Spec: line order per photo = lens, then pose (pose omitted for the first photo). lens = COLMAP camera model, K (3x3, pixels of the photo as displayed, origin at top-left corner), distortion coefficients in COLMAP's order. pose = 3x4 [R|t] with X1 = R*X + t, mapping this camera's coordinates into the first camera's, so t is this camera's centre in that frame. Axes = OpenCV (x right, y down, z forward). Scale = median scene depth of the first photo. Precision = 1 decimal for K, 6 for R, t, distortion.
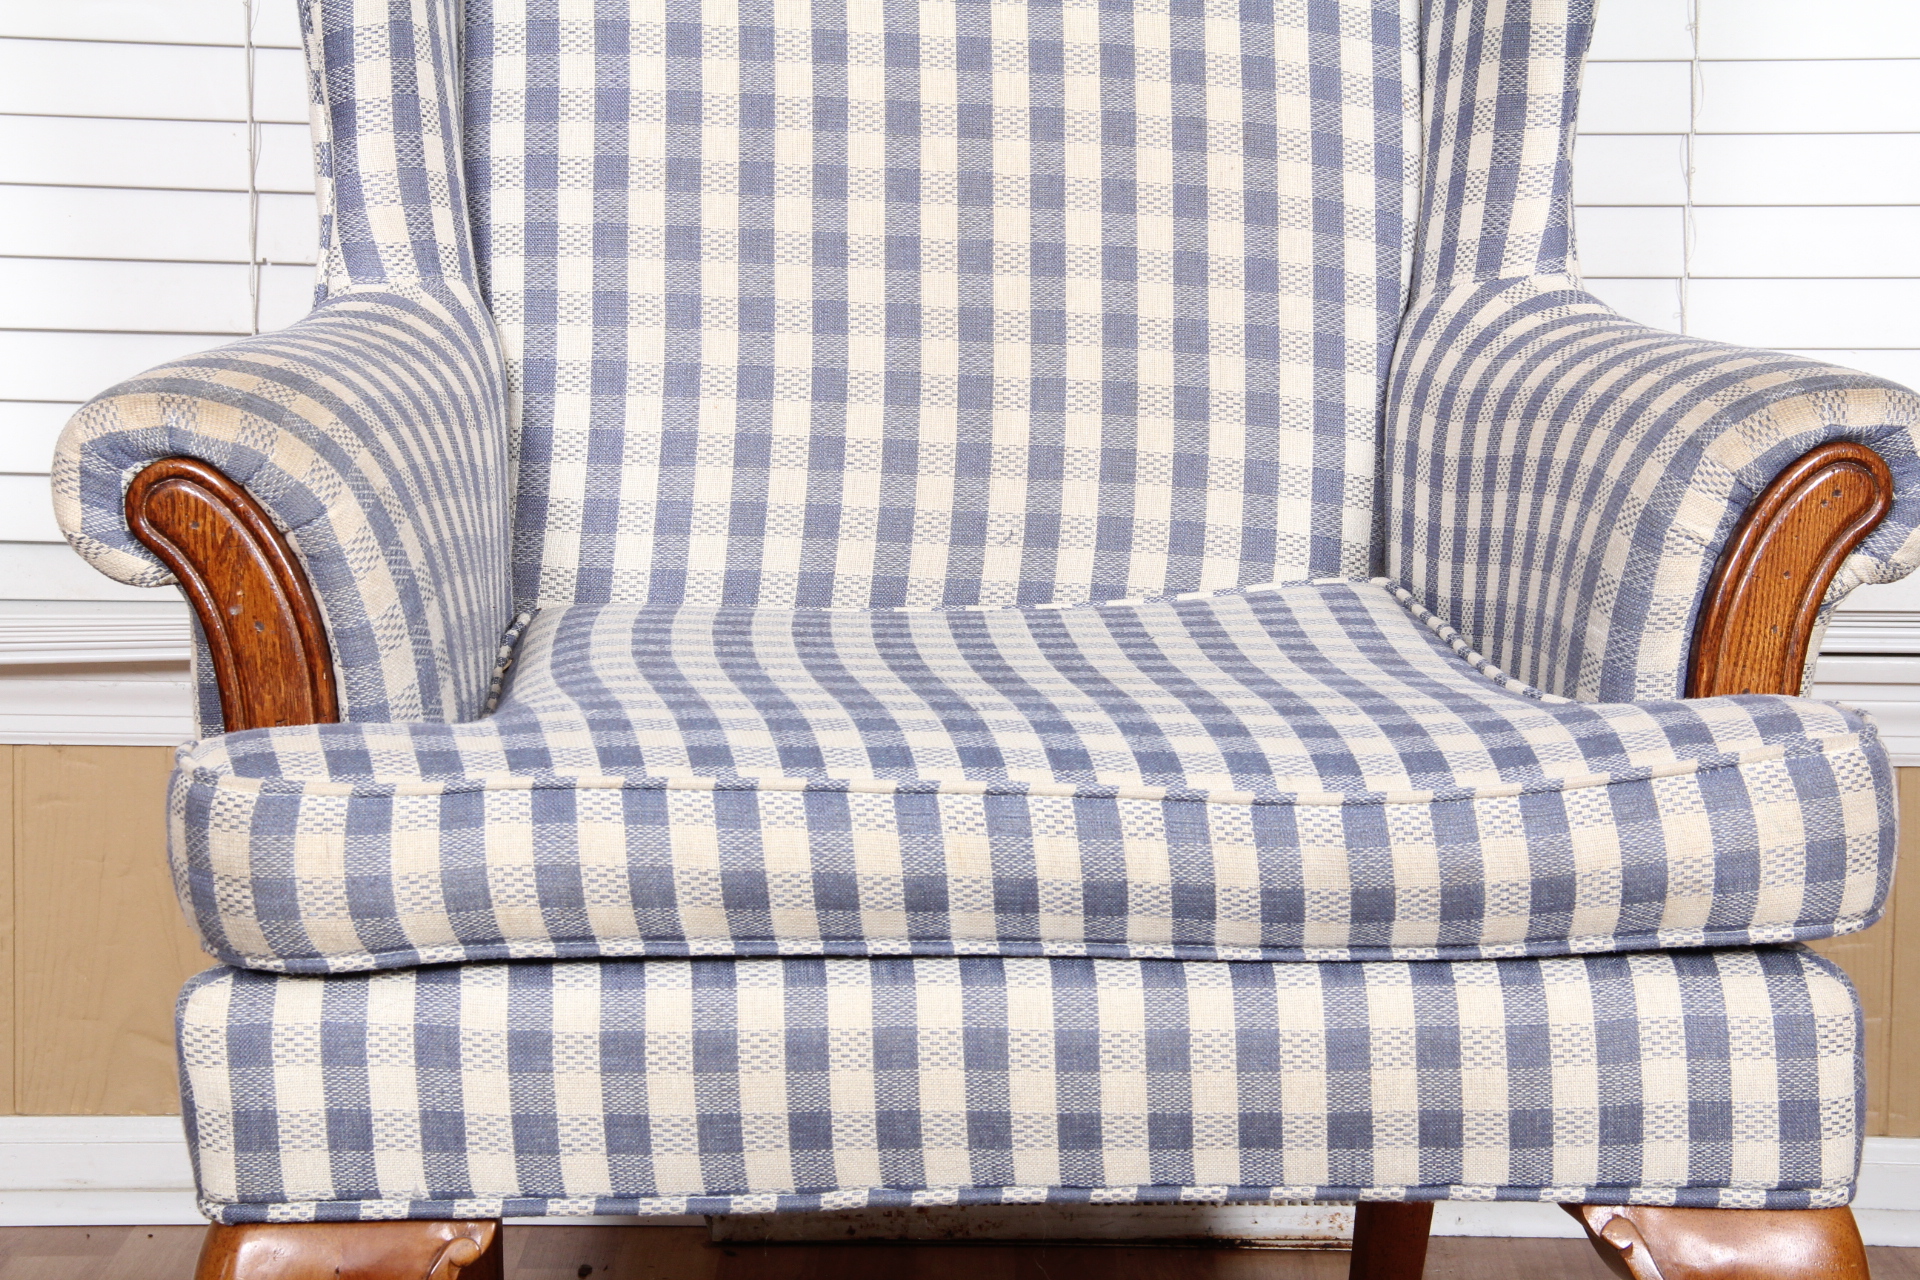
lens RADIAL K [[4696.9, 0, 954.2], [0, 4696.9, 638.5], [0, 0, 1]] dist [0.195458, 0.000000]
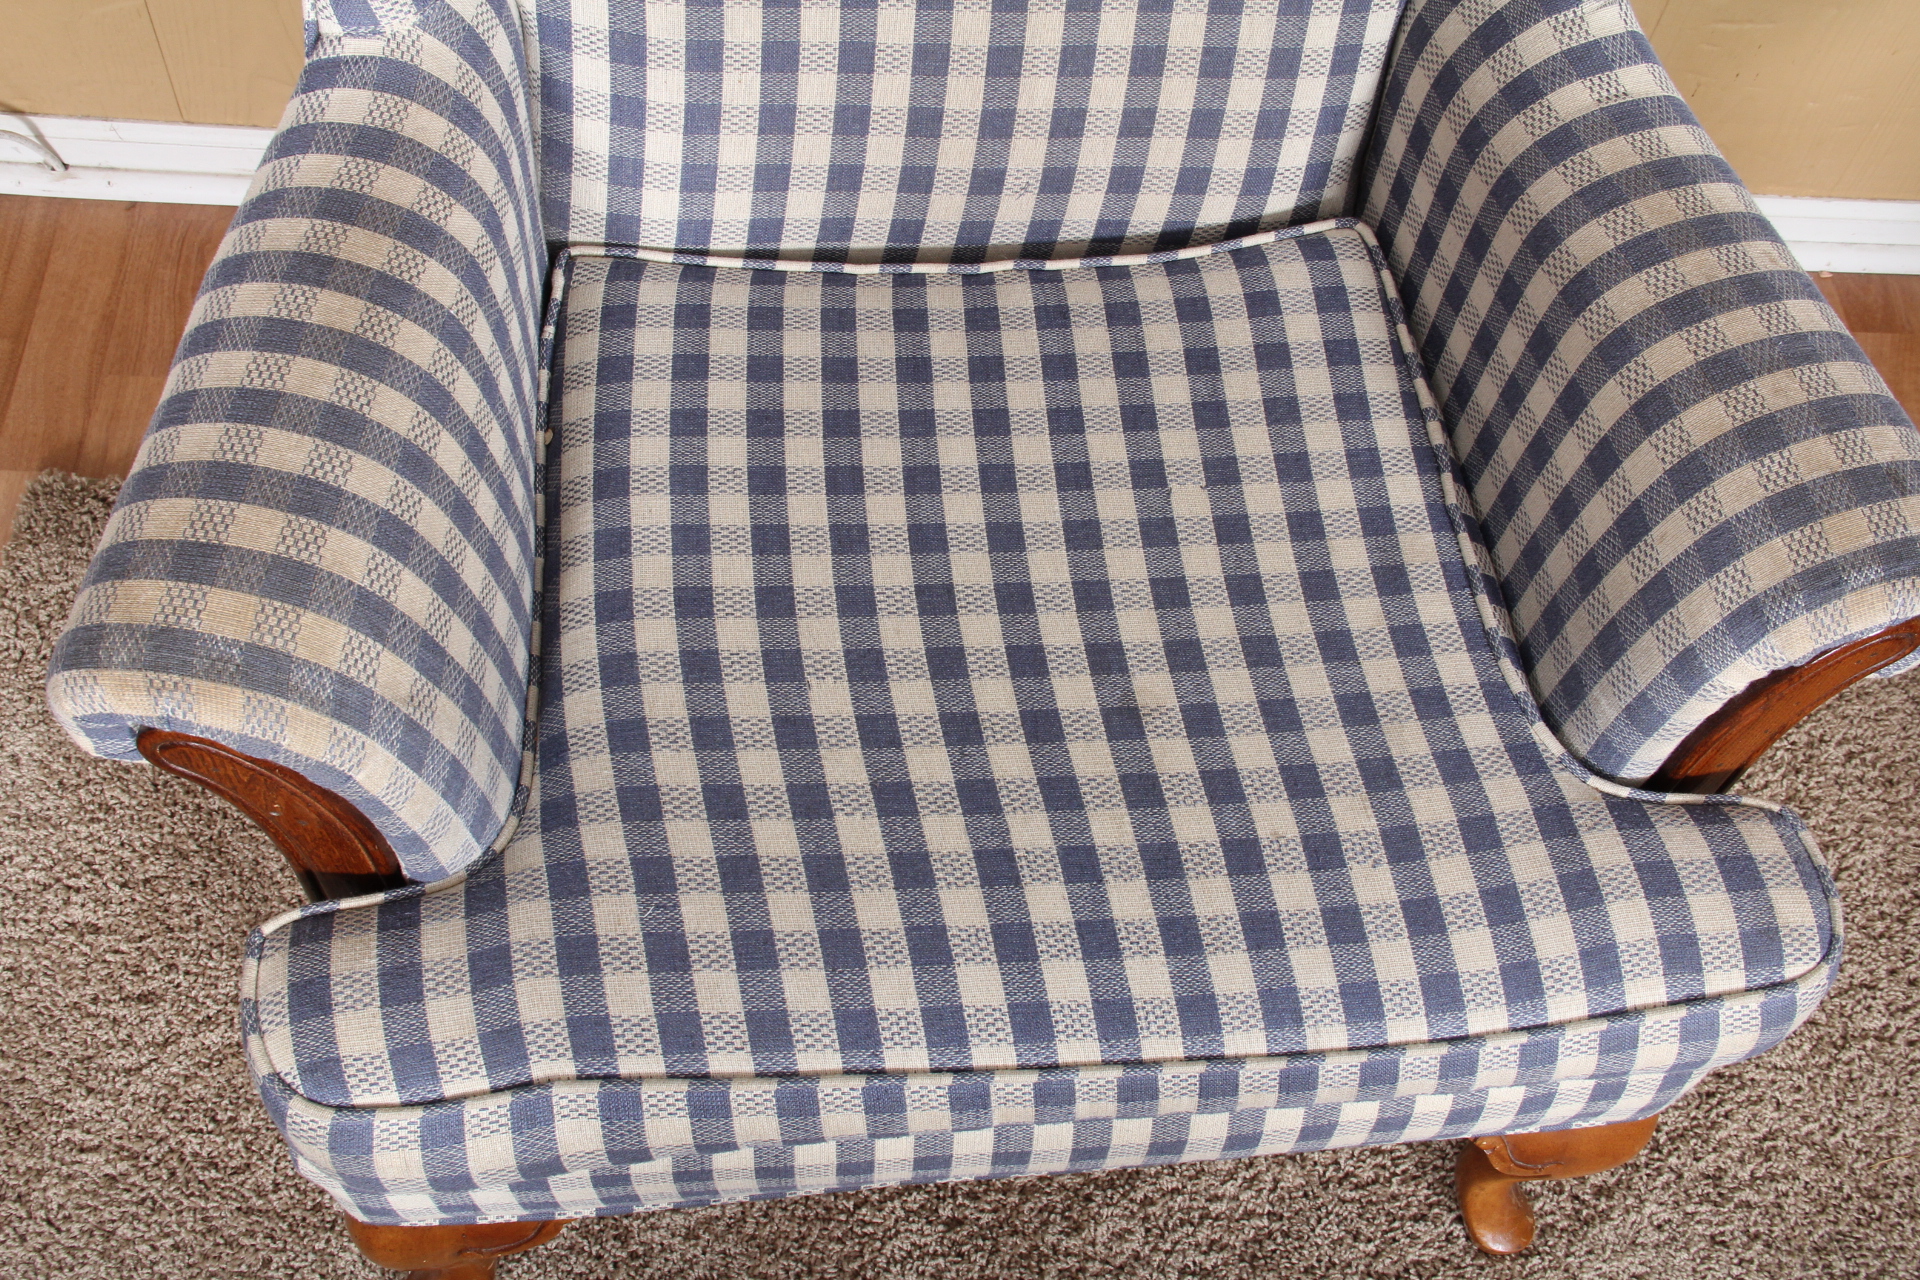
lens RADIAL K [[2084.5, 0, 966.1], [0, 2084.5, 641.9], [0, 0, 1]] dist [-0.076698, 0.000000]
pose [[0.996116, 0.009540, 0.087537, -0.040399], [-0.074202, 0.626188, 0.776133, -0.313479], [-0.047410, -0.779614, 0.624463, 0.638103]]
